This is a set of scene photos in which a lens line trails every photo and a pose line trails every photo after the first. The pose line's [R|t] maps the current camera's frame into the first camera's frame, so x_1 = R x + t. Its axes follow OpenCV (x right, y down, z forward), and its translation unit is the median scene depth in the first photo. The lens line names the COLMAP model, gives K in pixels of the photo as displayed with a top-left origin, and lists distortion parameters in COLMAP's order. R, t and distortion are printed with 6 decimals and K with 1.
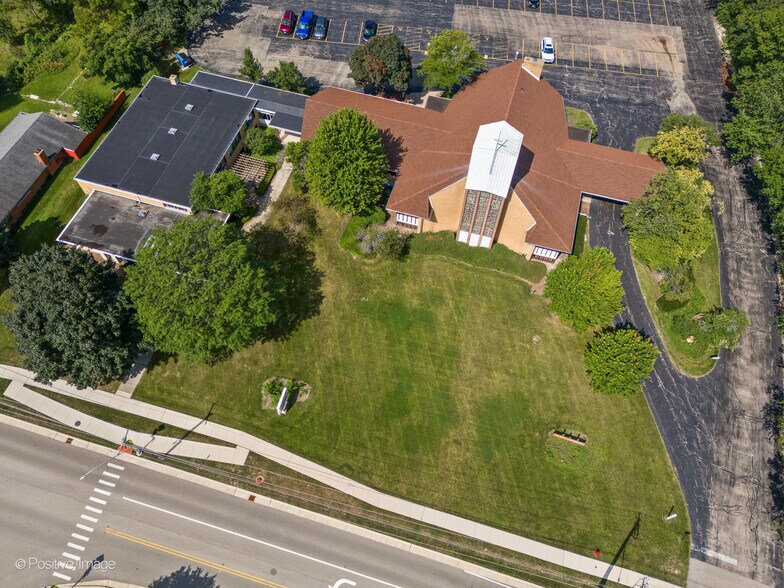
lens RADIAL K [[580.9, 0, 392.0], [0, 580.9, 294.0], [0, 0, 1]] dist [0.077678, -0.084629]
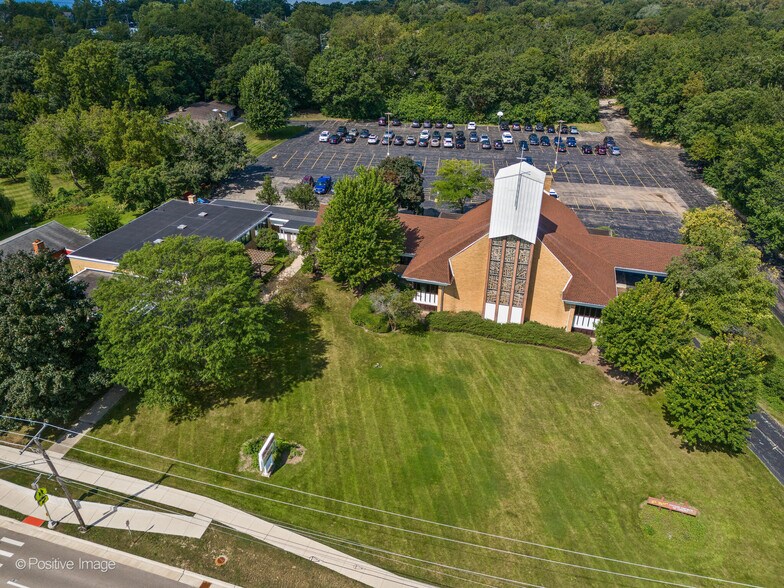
lens RADIAL K [[584.0, 0, 392.0], [0, 584.0, 294.0], [0, 0, 1]] dist [0.050287, -0.037938]
pose [[0.999941, -0.009730, -0.004793, -0.023302], [0.006001, 0.864390, -0.502787, 0.353606], [0.009035, 0.502728, 0.864397, 0.244804]]
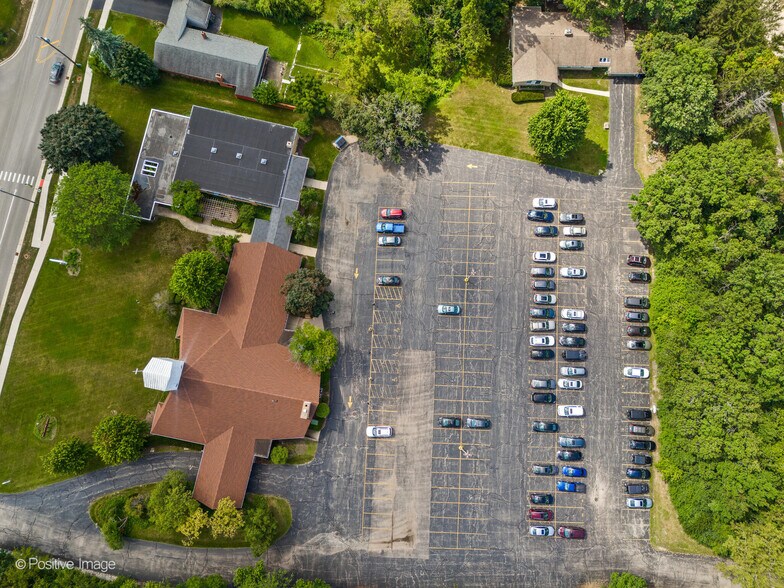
lens RADIAL K [[584.0, 0, 392.0], [0, 584.0, 294.0], [0, 0, 1]] dist [0.050287, -0.037938]
pose [[0.073761, 0.986686, -0.144946, 0.224467], [-0.865607, 0.135522, 0.482036, -1.416261], [0.495262, 0.089911, 0.864078, -0.031686]]
